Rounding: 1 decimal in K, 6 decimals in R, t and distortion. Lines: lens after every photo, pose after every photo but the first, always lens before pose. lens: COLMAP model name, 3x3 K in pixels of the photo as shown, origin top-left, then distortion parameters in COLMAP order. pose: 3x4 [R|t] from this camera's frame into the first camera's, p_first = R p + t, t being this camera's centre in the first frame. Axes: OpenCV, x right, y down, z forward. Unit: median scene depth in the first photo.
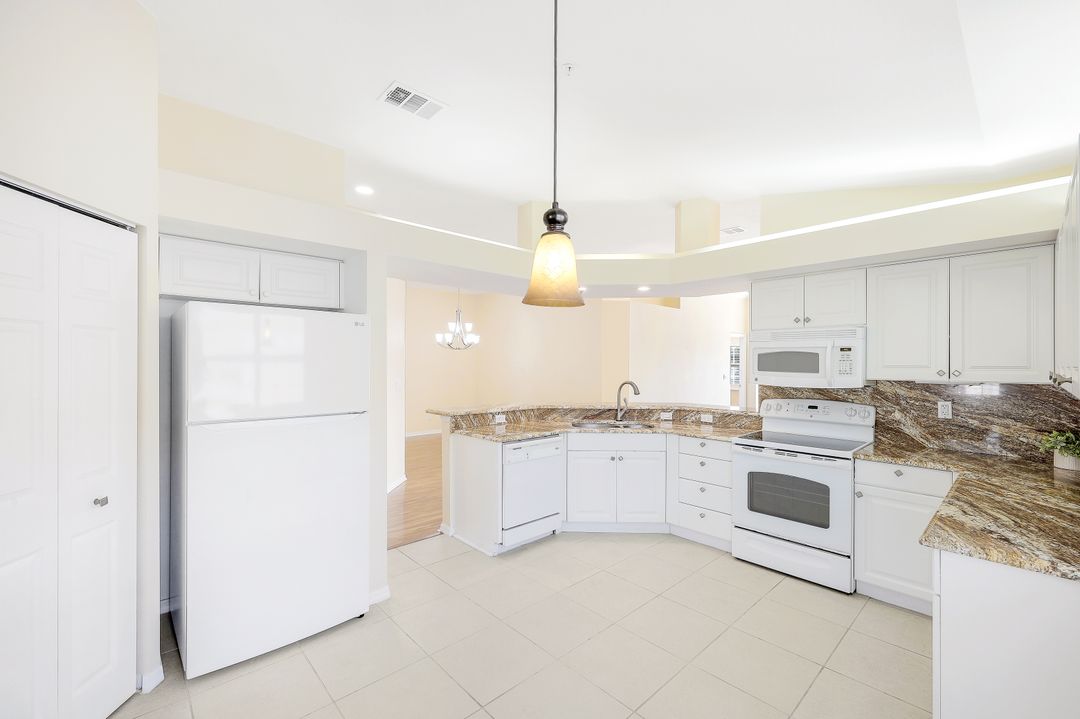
lens RADIAL K [[442.3, 0, 542.0], [0, 442.3, 358.0], [0, 0, 1]] dist [0.006900, -0.000335]
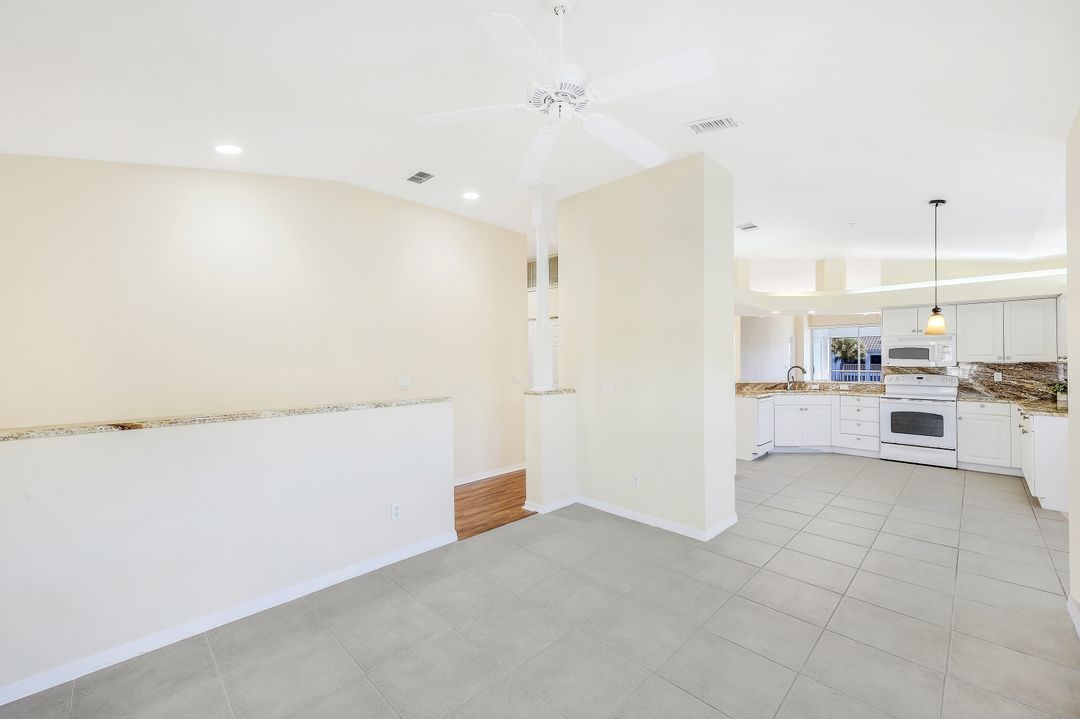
lens RADIAL K [[433.5, 0, 531.9], [0, 433.5, 355.9], [0, 0, 1]] dist [0.009736, 0.000275]
pose [[0.999468, -0.007245, 0.031796, -1.109144], [0.007195, 0.999973, 0.001709, 0.005458], [-0.031808, -0.001480, 0.999493, -0.794087]]
